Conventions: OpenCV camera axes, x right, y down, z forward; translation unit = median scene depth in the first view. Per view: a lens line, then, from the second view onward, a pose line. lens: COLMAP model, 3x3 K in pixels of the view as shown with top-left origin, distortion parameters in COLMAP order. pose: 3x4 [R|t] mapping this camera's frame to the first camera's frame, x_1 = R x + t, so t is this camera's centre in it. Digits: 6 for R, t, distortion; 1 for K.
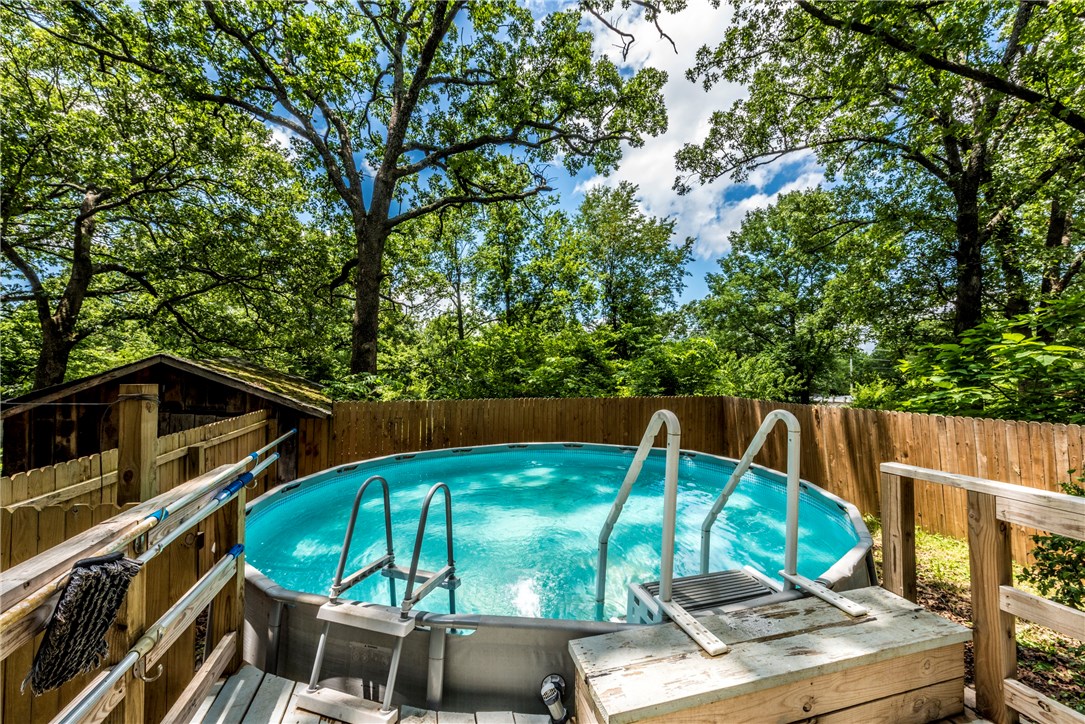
lens RADIAL K [[431.6, 0, 554.3], [0, 431.6, 362.2], [0, 0, 1]] dist [0.011246, 0.000077]
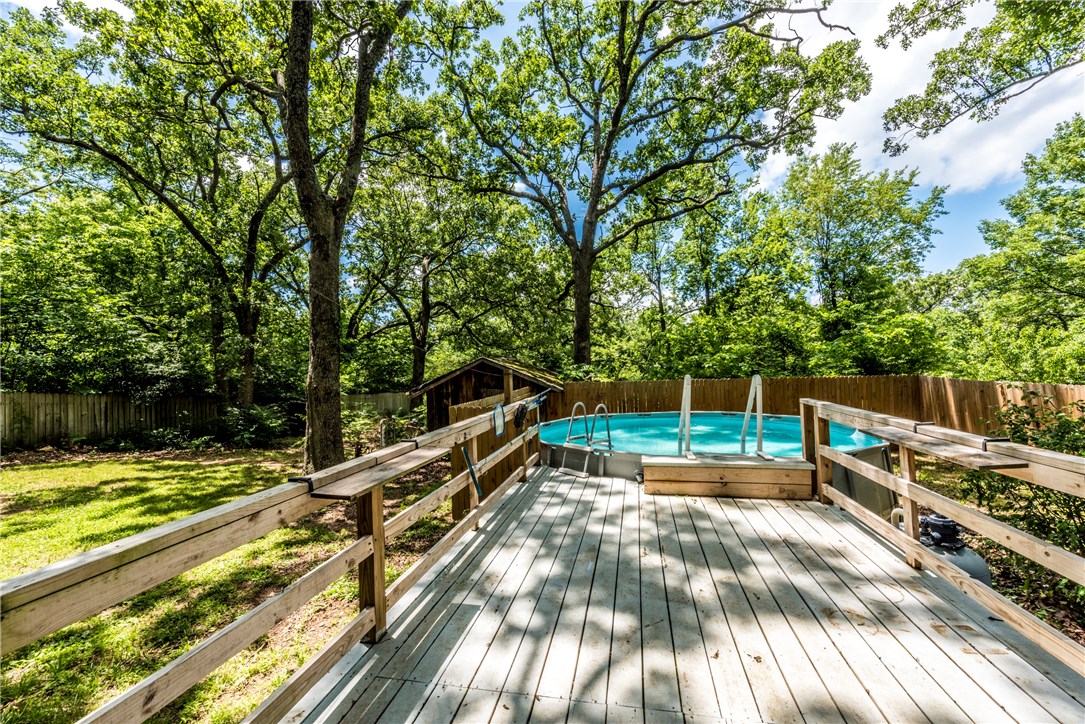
lens RADIAL K [[431.6, 0, 554.3], [0, 431.6, 362.2], [0, 0, 1]] dist [0.011246, 0.000077]
pose [[0.881668, -0.034716, -0.470592, 0.080795], [0.047674, 0.998740, 0.015640, -0.003633], [0.469457, -0.036225, 0.882212, -0.160817]]
